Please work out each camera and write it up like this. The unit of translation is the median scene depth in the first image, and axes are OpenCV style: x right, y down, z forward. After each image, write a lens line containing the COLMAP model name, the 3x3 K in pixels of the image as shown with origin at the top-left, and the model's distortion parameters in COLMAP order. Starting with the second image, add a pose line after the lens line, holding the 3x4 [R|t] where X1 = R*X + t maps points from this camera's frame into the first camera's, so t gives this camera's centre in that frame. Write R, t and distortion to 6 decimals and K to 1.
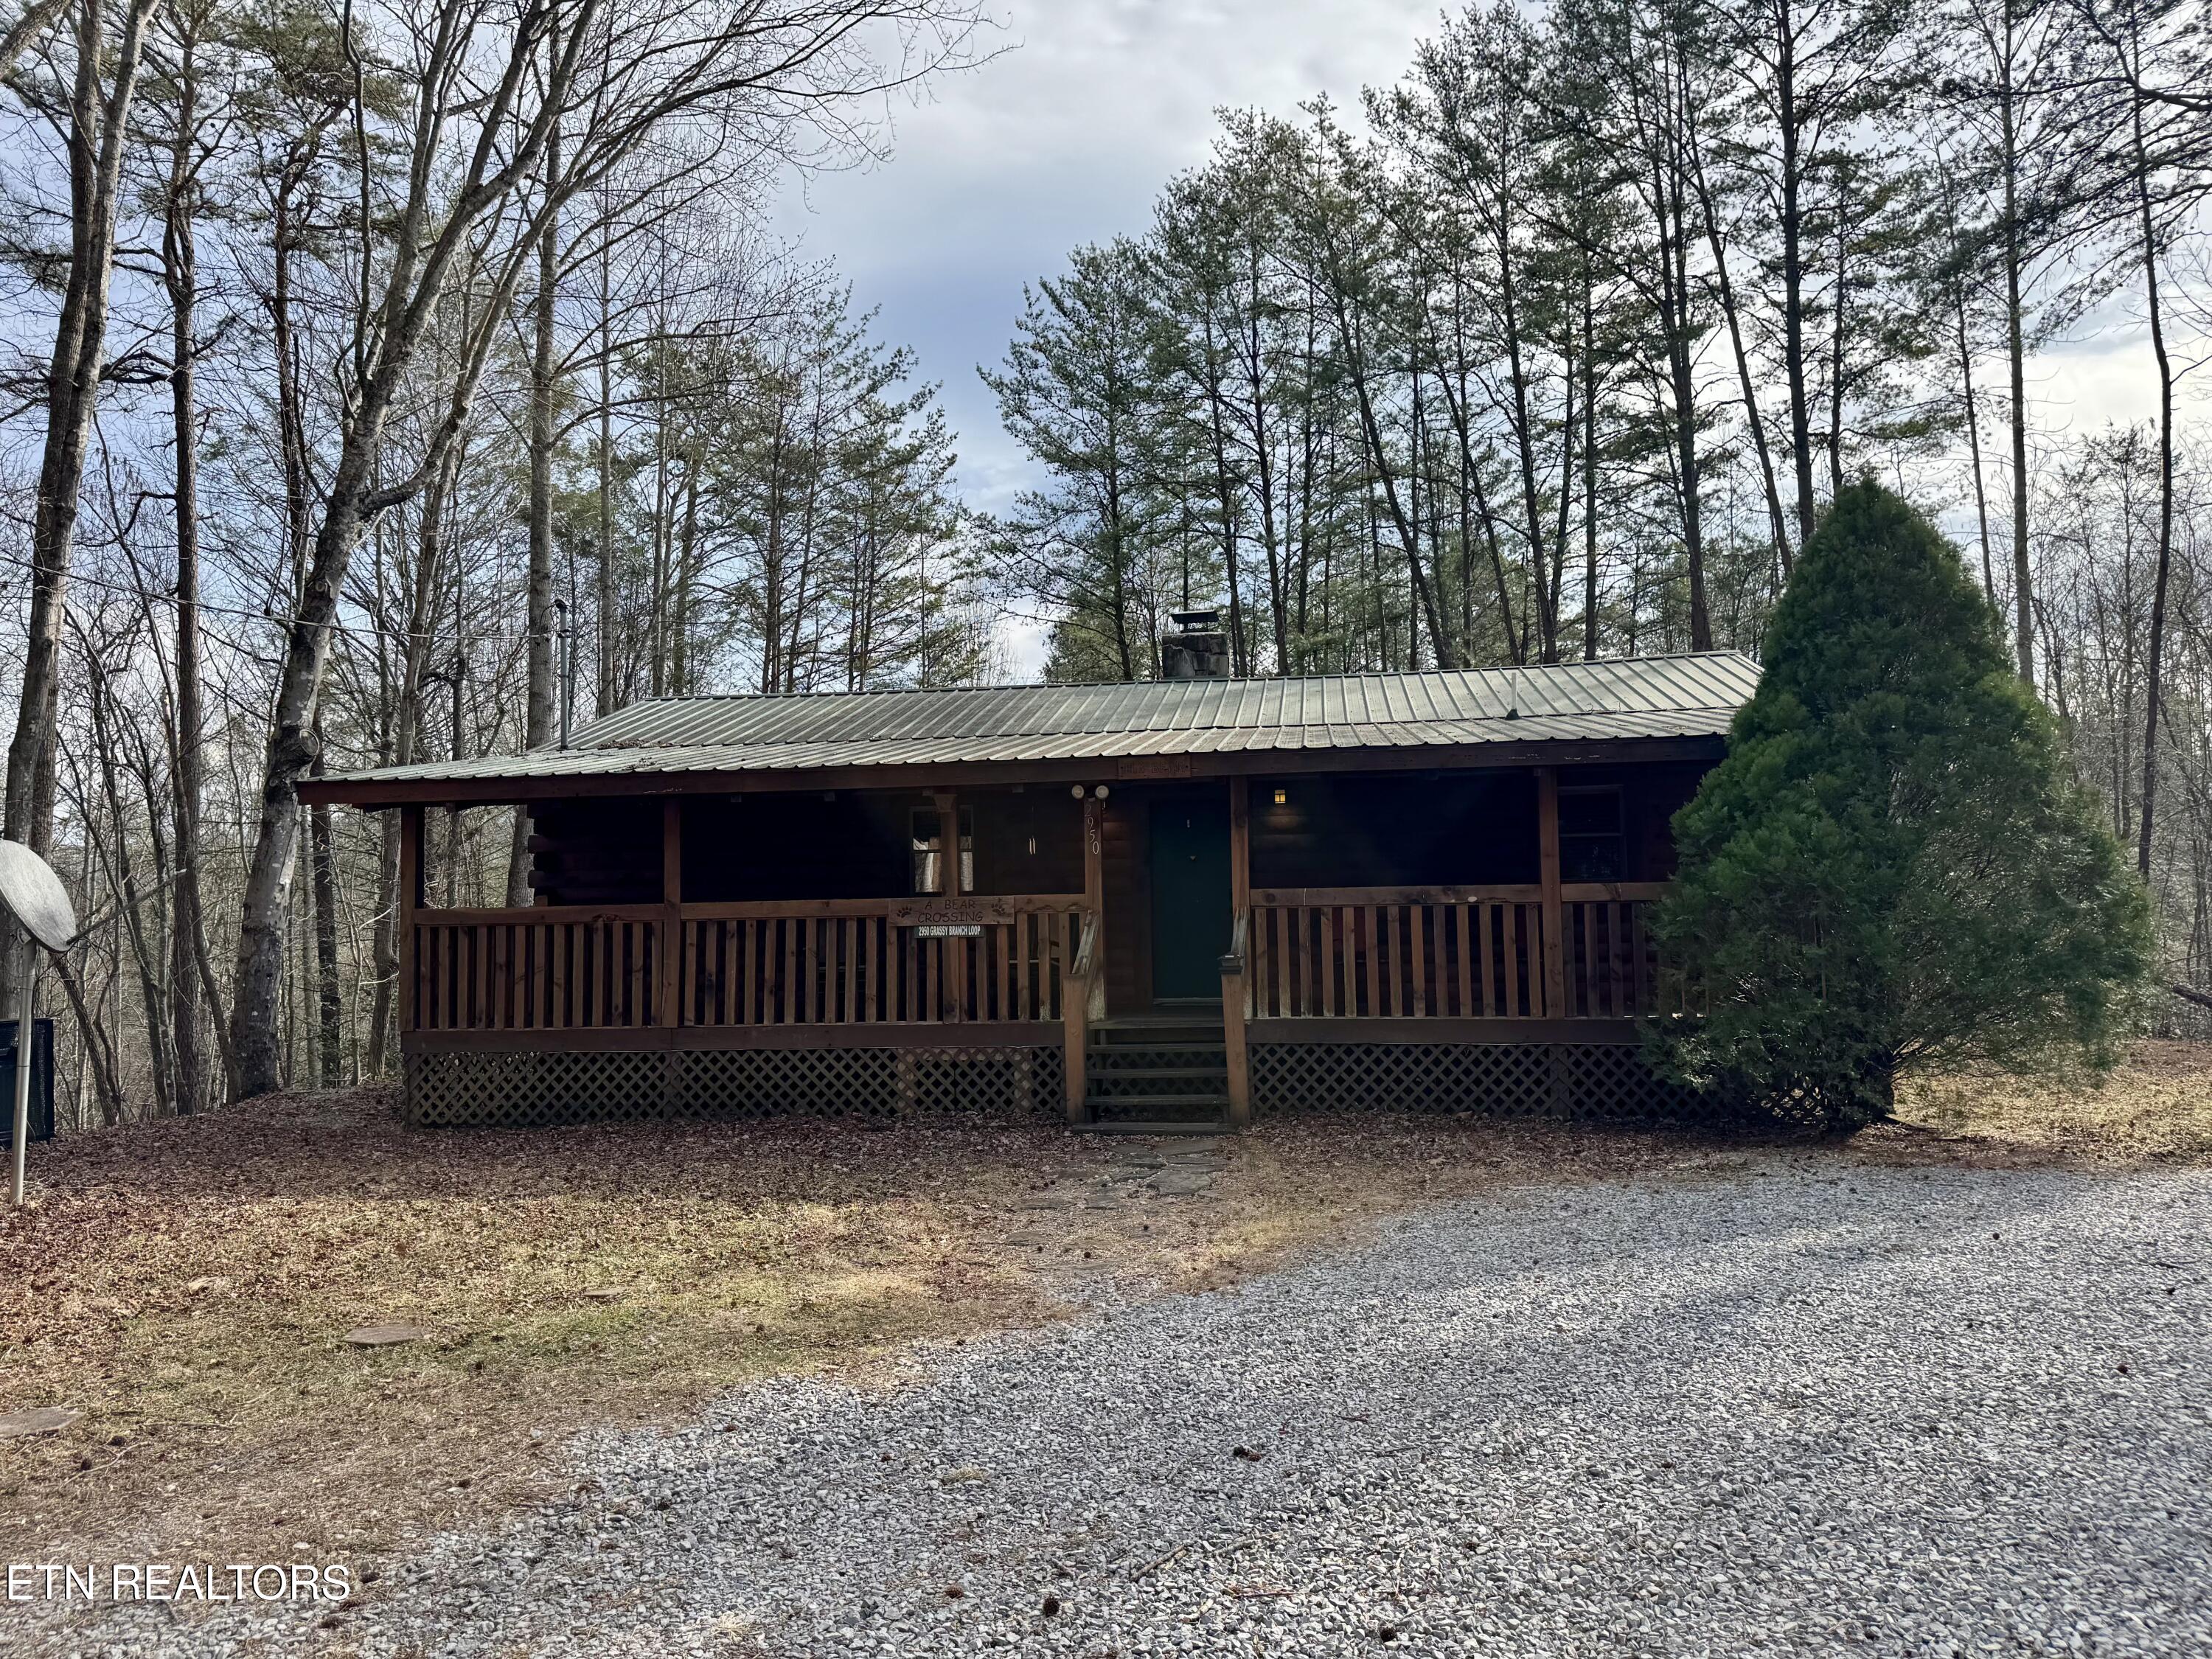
lens RADIAL K [[1558.9, 0, 1109.7], [0, 1558.9, 827.2], [0, 0, 1]] dist [0.044523, -0.054333]
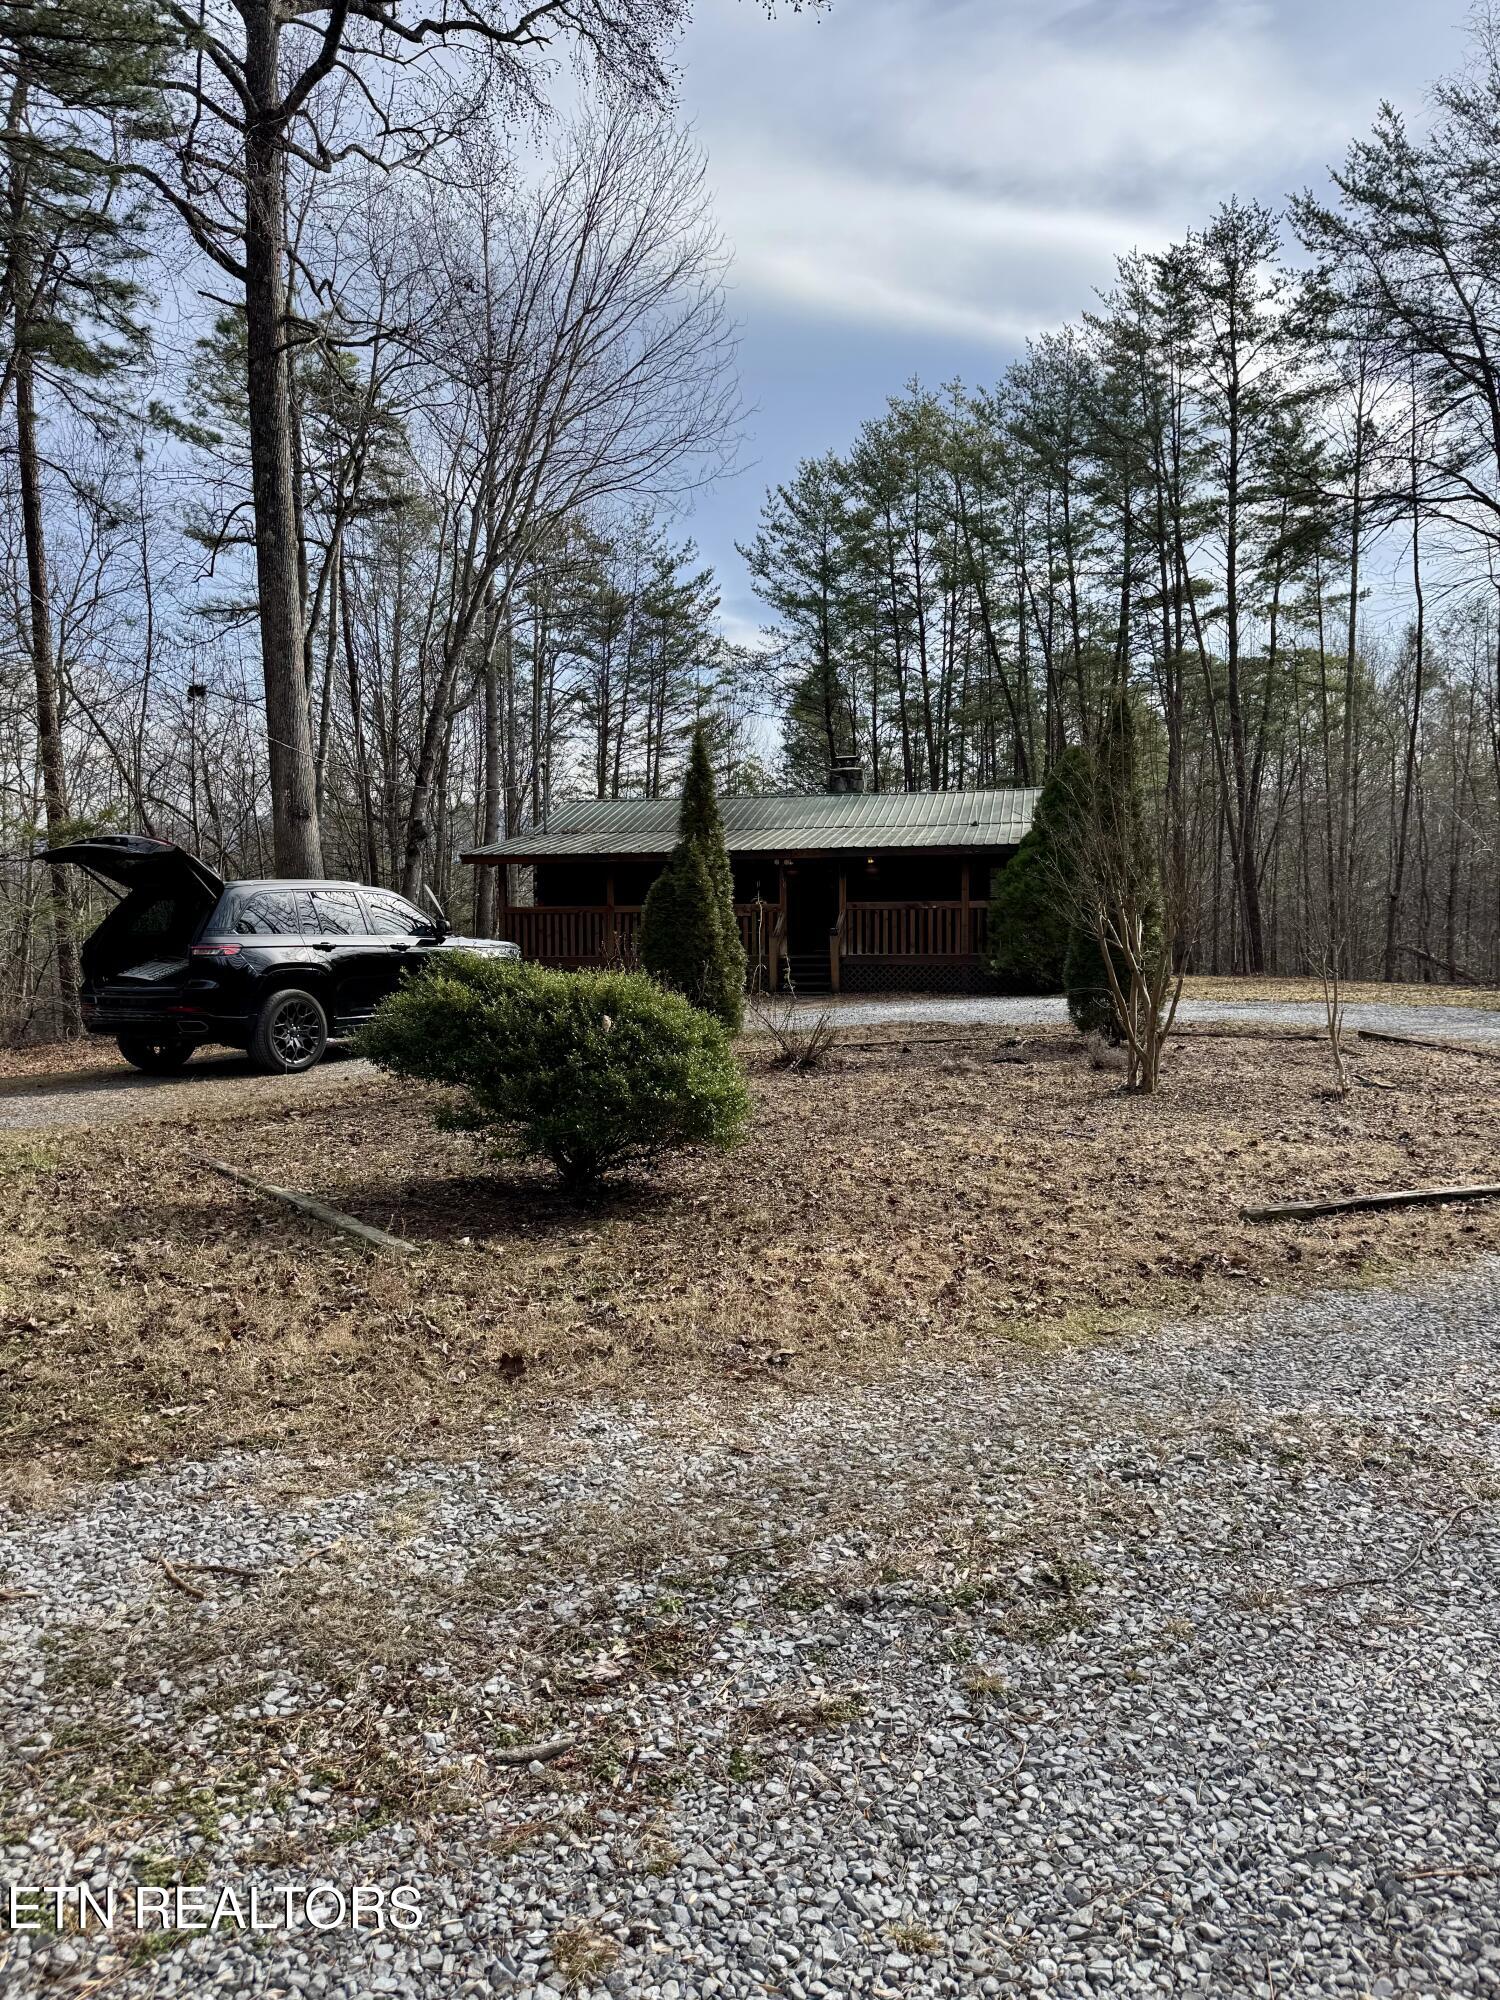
lens RADIAL K [[1409.5, 0, 748.2], [0, 1409.5, 994.8], [0, 0, 1]] dist [0.044523, -0.054333]
pose [[0.997342, 0.012273, -0.071827, 0.079937], [-0.003899, 0.993290, 0.115584, -0.058347], [0.072764, -0.114997, 0.990697, -1.003211]]
